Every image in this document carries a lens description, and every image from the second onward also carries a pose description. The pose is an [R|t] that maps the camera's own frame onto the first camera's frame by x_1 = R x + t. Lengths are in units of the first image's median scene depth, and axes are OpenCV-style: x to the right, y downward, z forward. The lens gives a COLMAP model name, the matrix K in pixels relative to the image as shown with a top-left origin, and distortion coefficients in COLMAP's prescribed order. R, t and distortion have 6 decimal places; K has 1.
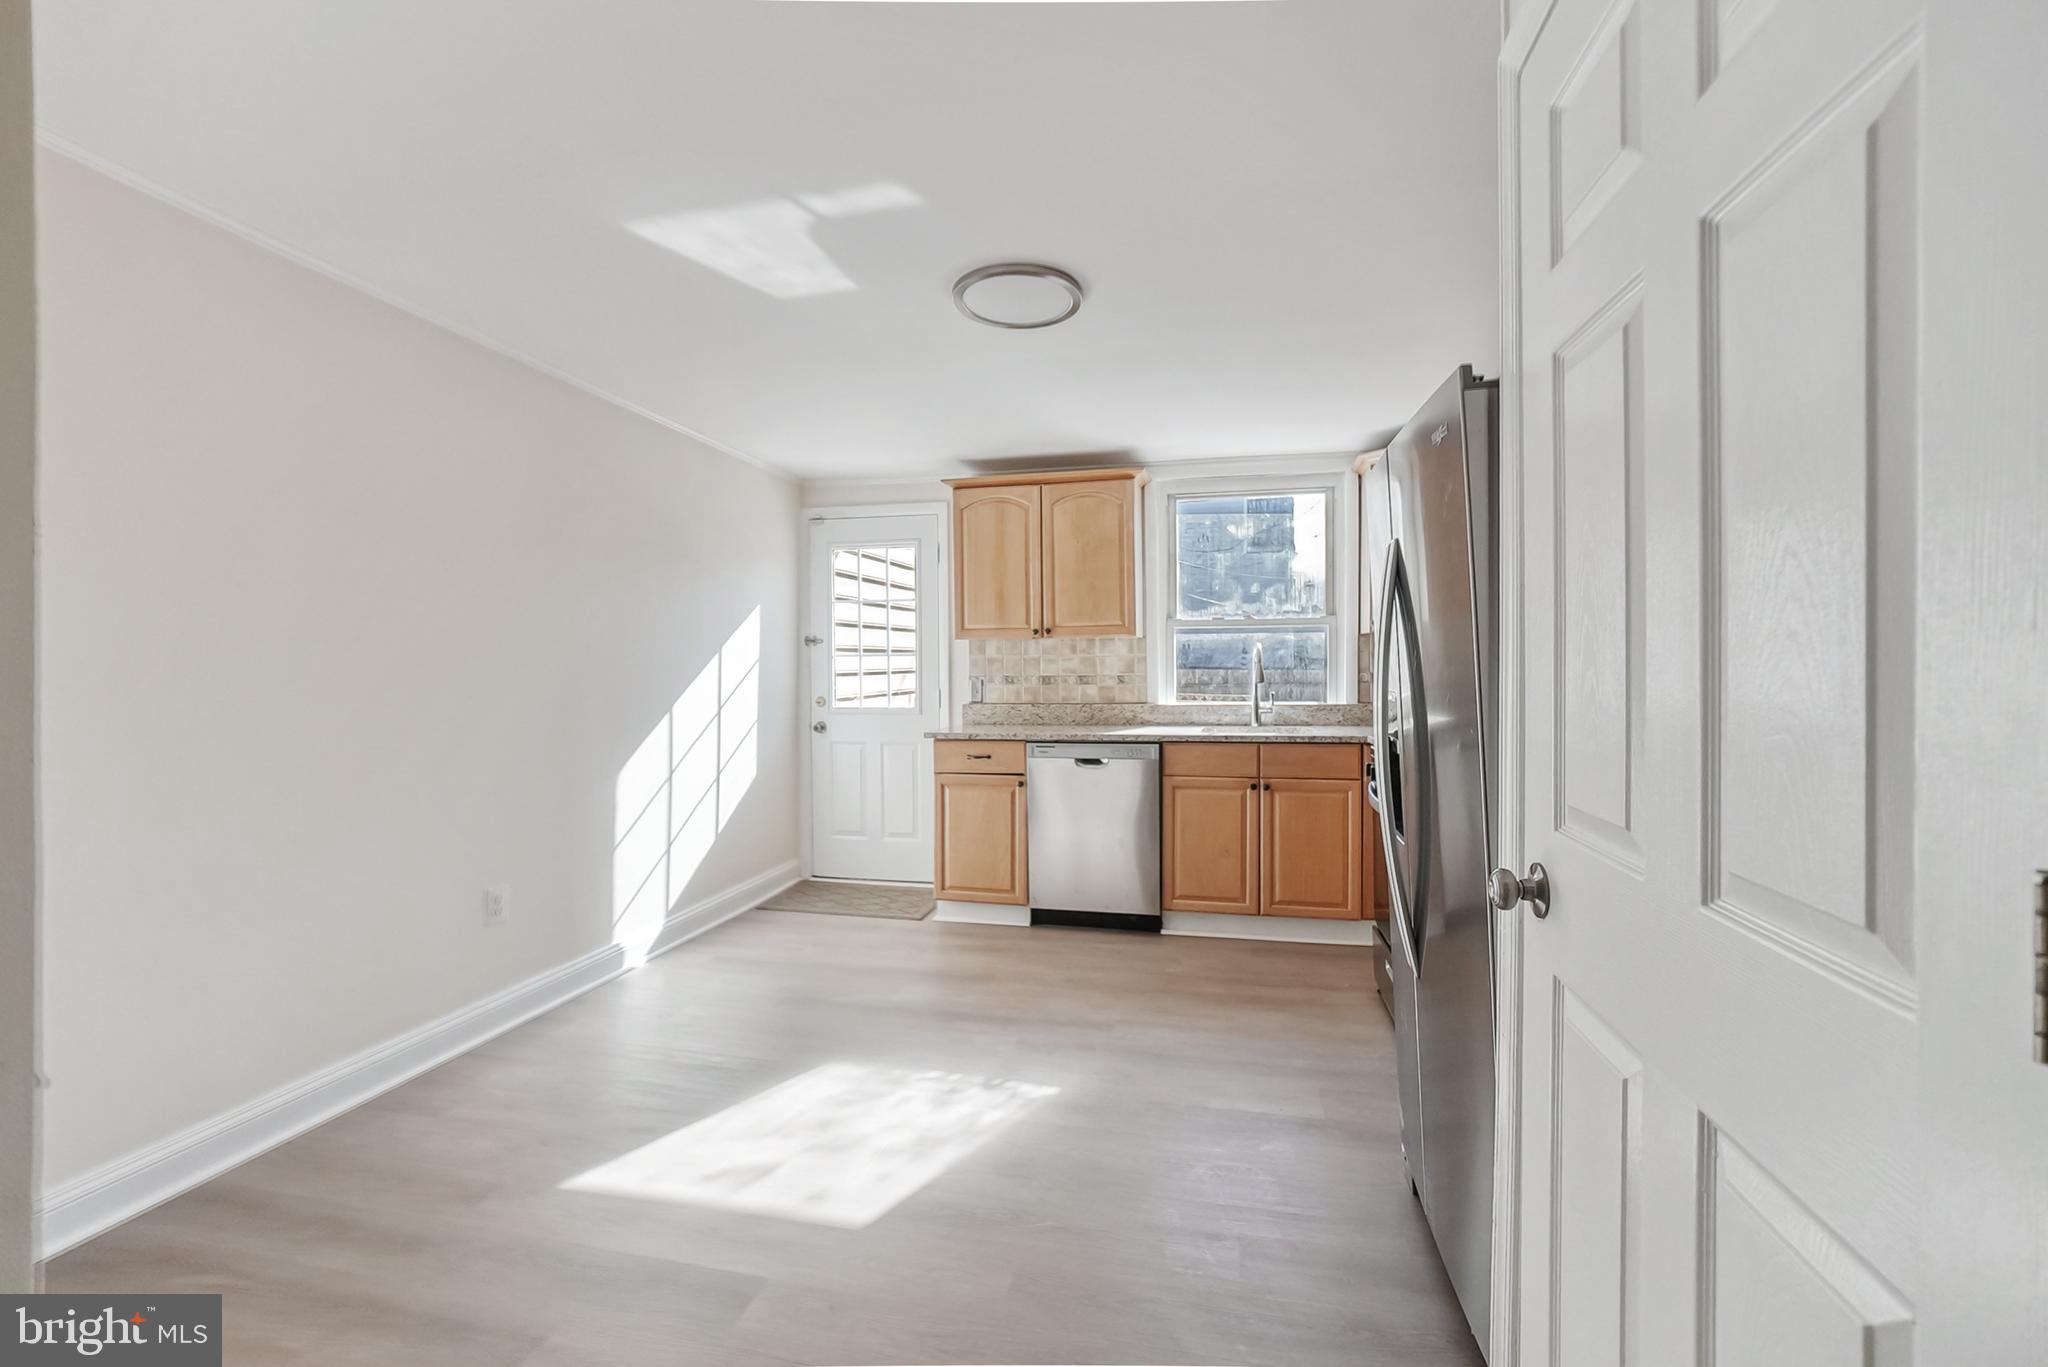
lens RADIAL K [[905.4, 0, 1010.6], [0, 905.4, 686.9], [0, 0, 1]] dist [-0.032668, 0.000465]
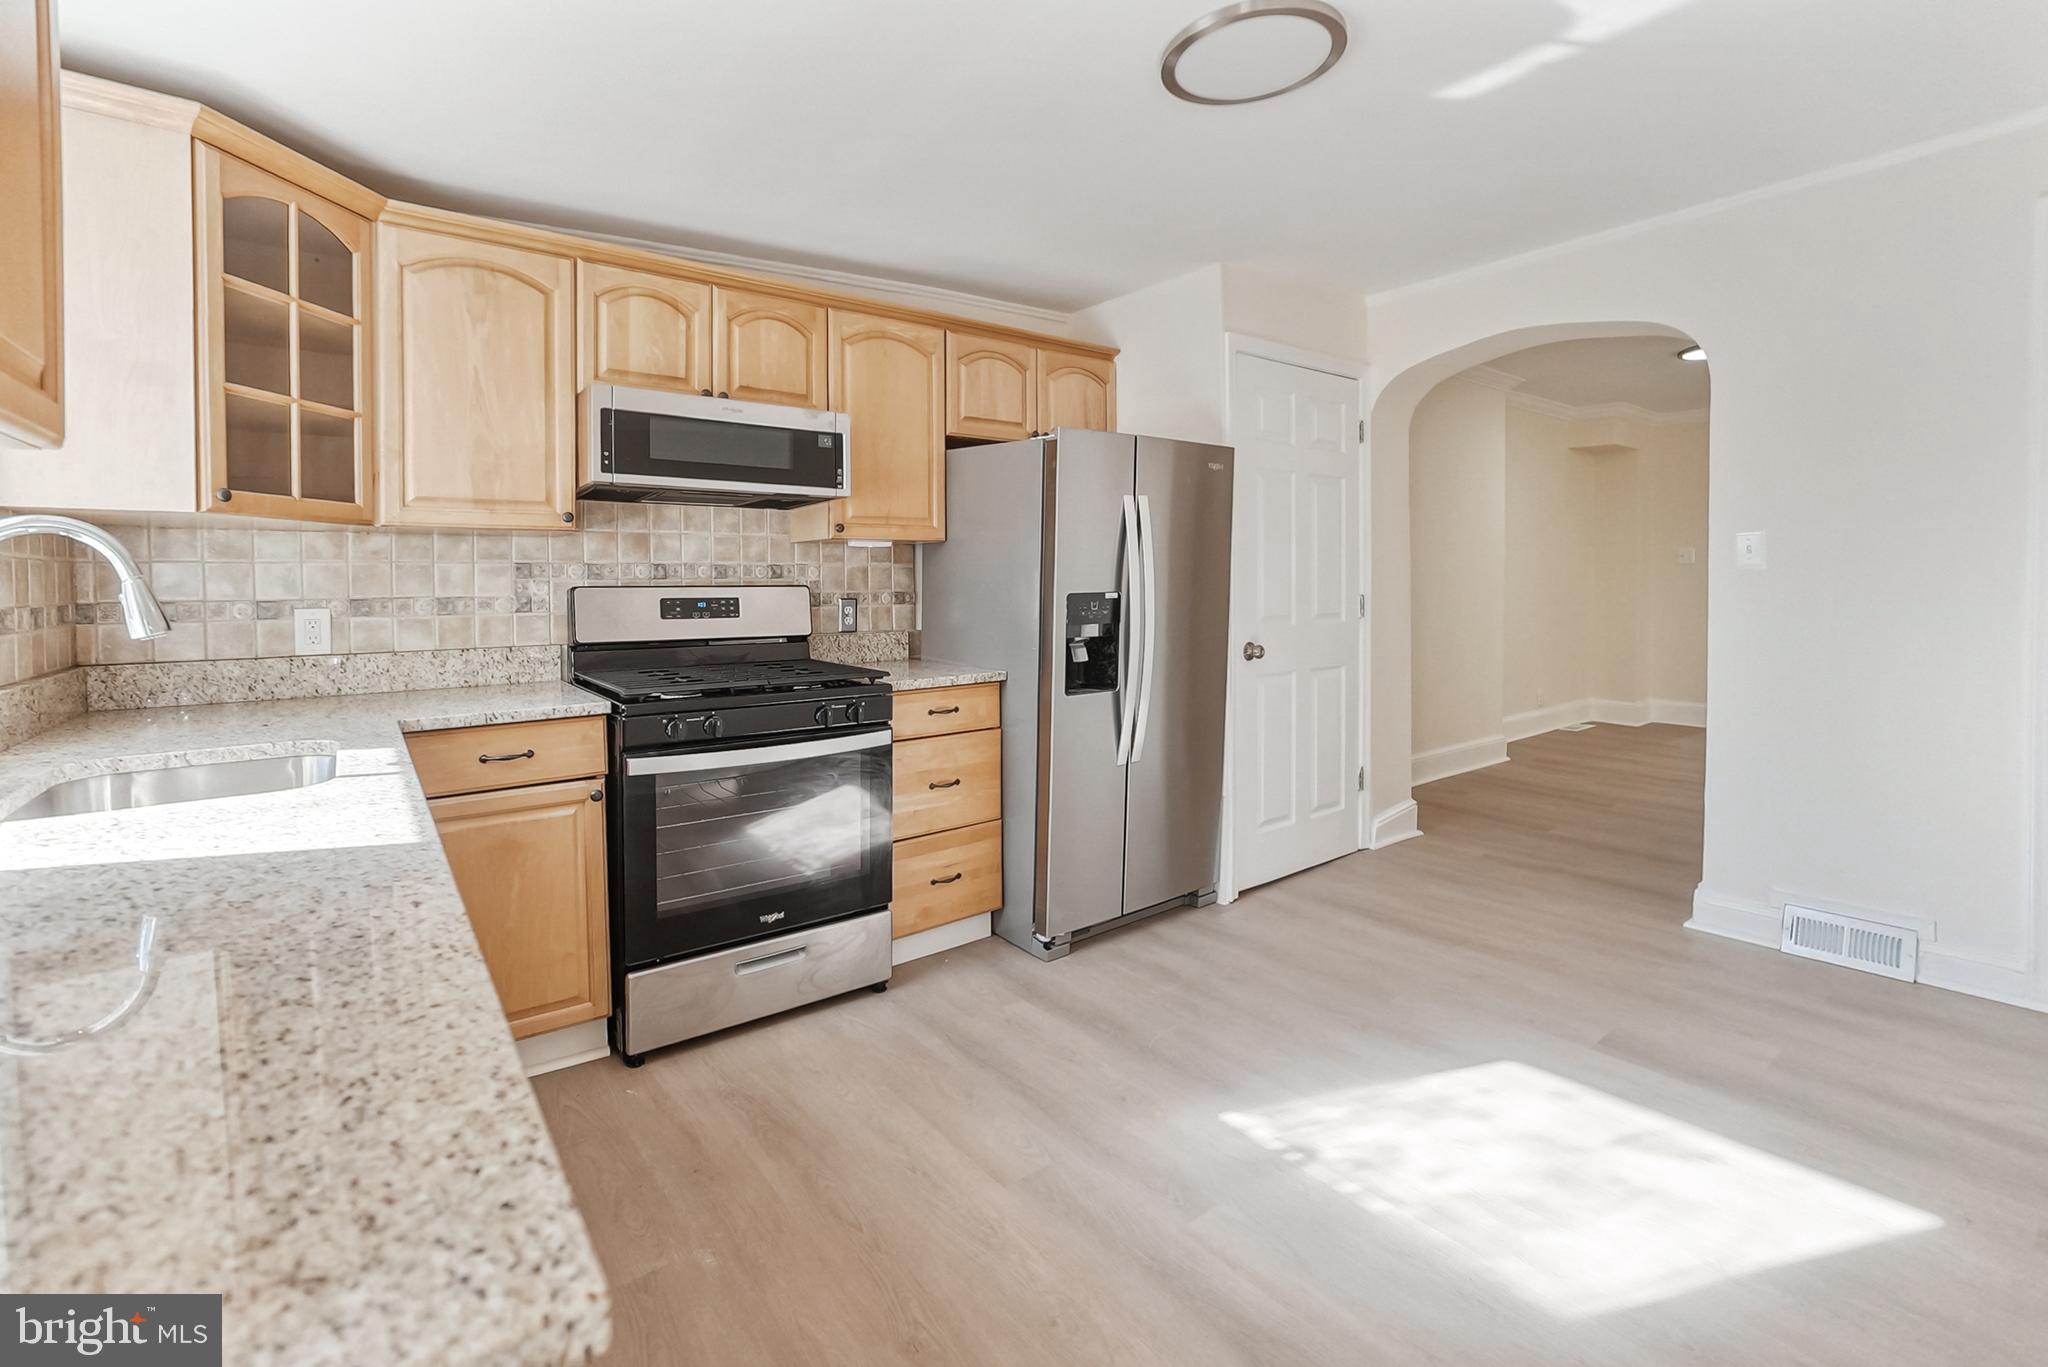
lens RADIAL K [[903.0, 0, 1017.0], [0, 903.0, 592.3], [0, 0, 1]] dist [-0.040852, 0.016558]
pose [[-0.770910, 0.004066, 0.636931, -0.175805], [0.030086, 0.999096, 0.030038, -0.020666], [-0.636233, 0.042319, -0.770336, 0.986663]]
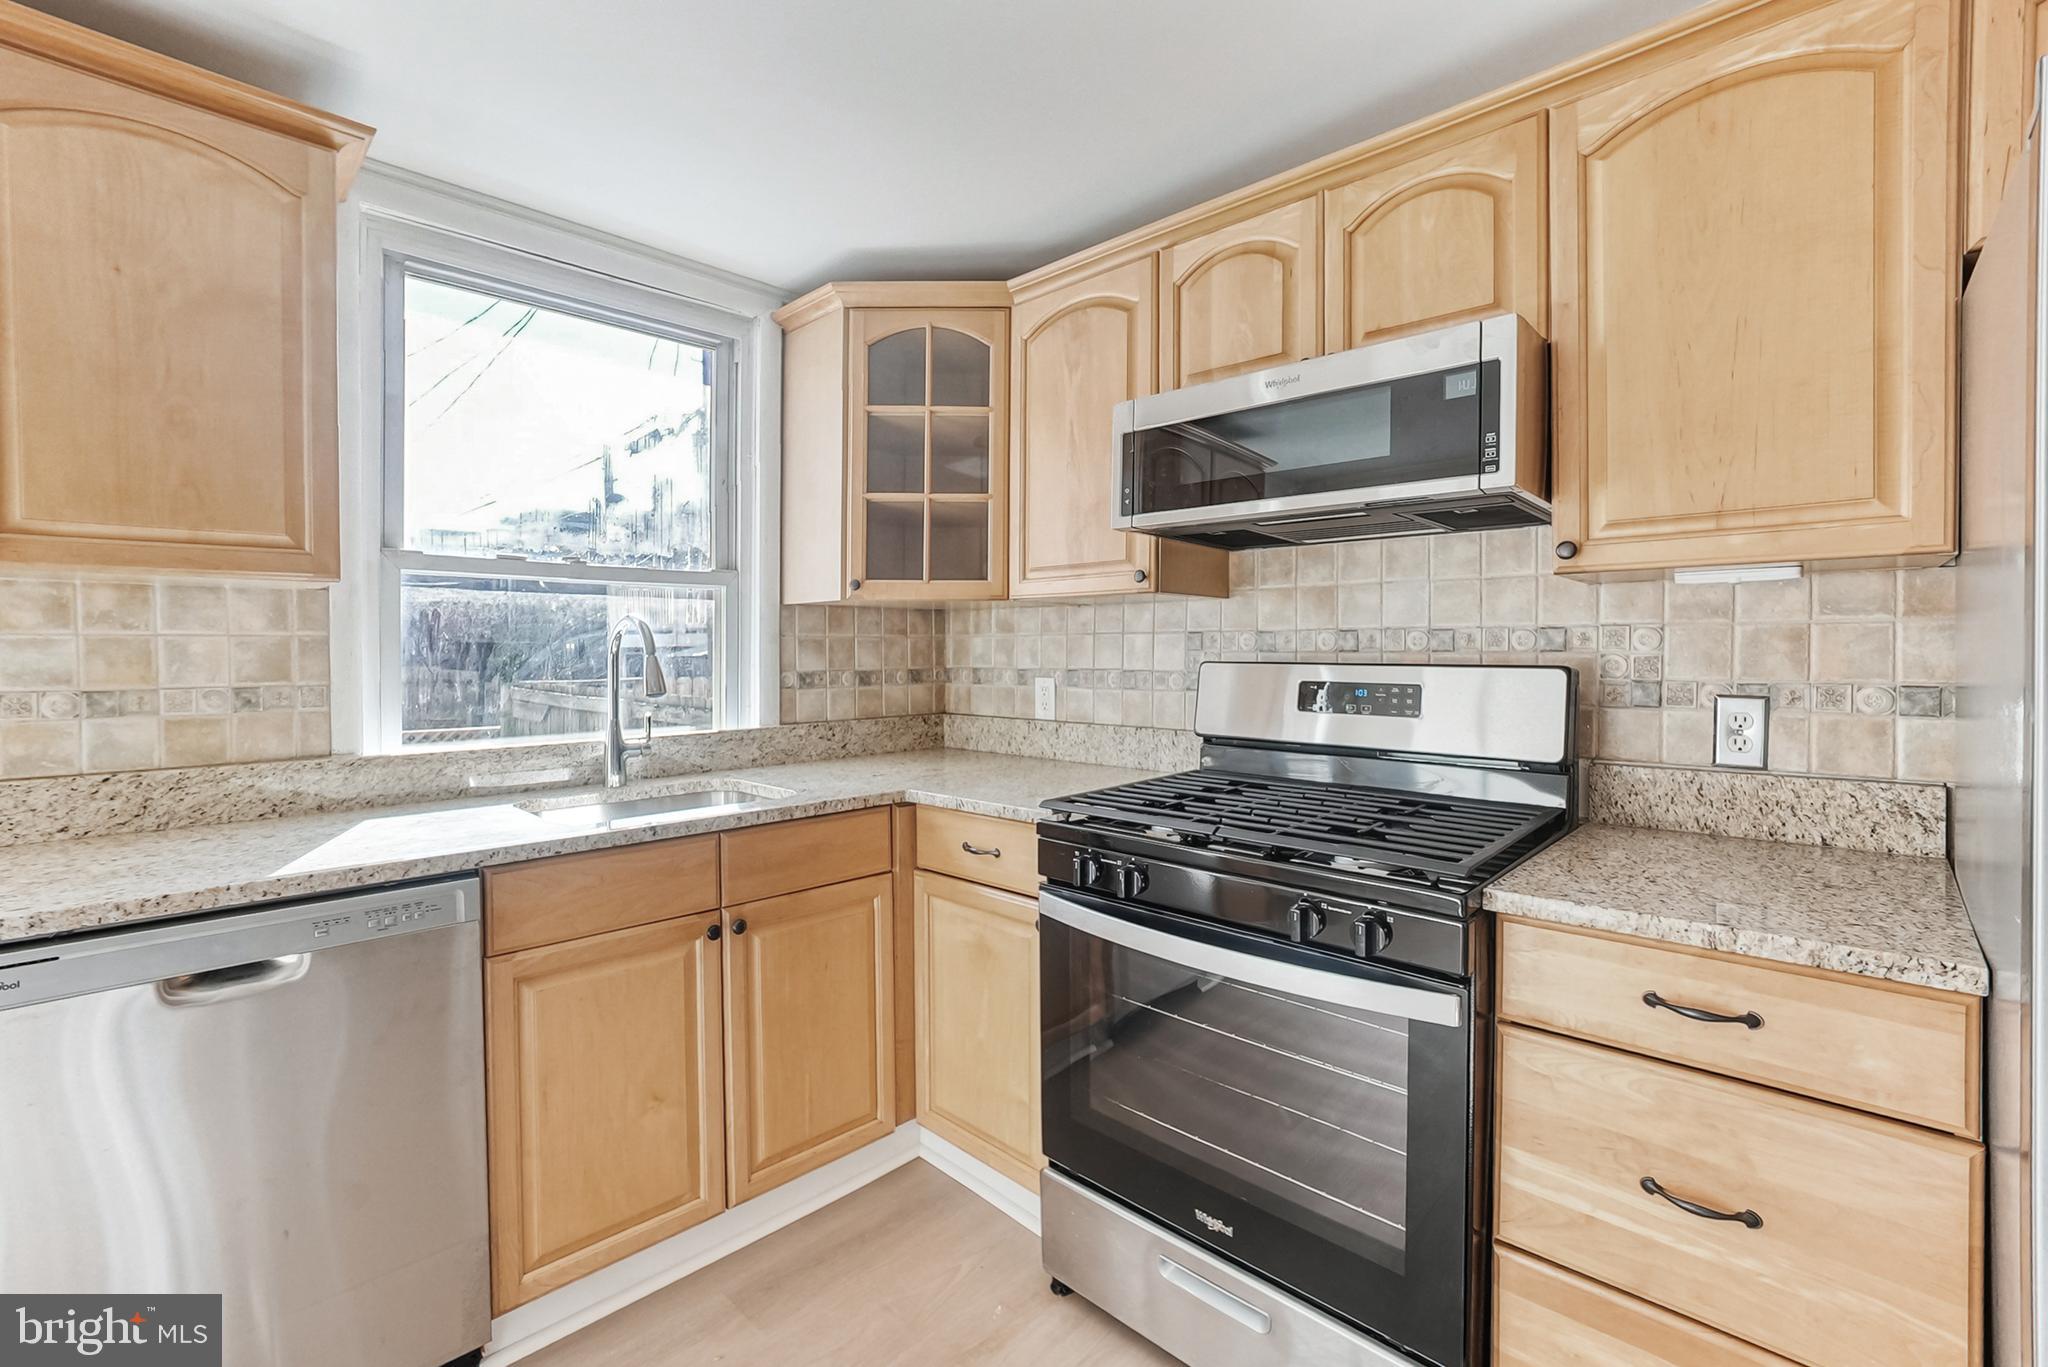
lens RADIAL K [[896.8, 0, 1015.8], [0, 896.8, 661.3], [0, 0, 1]] dist [-0.031139, 0.014588]
pose [[0.520341, -0.004237, 0.853948, -0.025070], [0.022054, 0.999721, -0.008478, -0.013855], [-0.853674, 0.023245, 0.520289, 0.558913]]
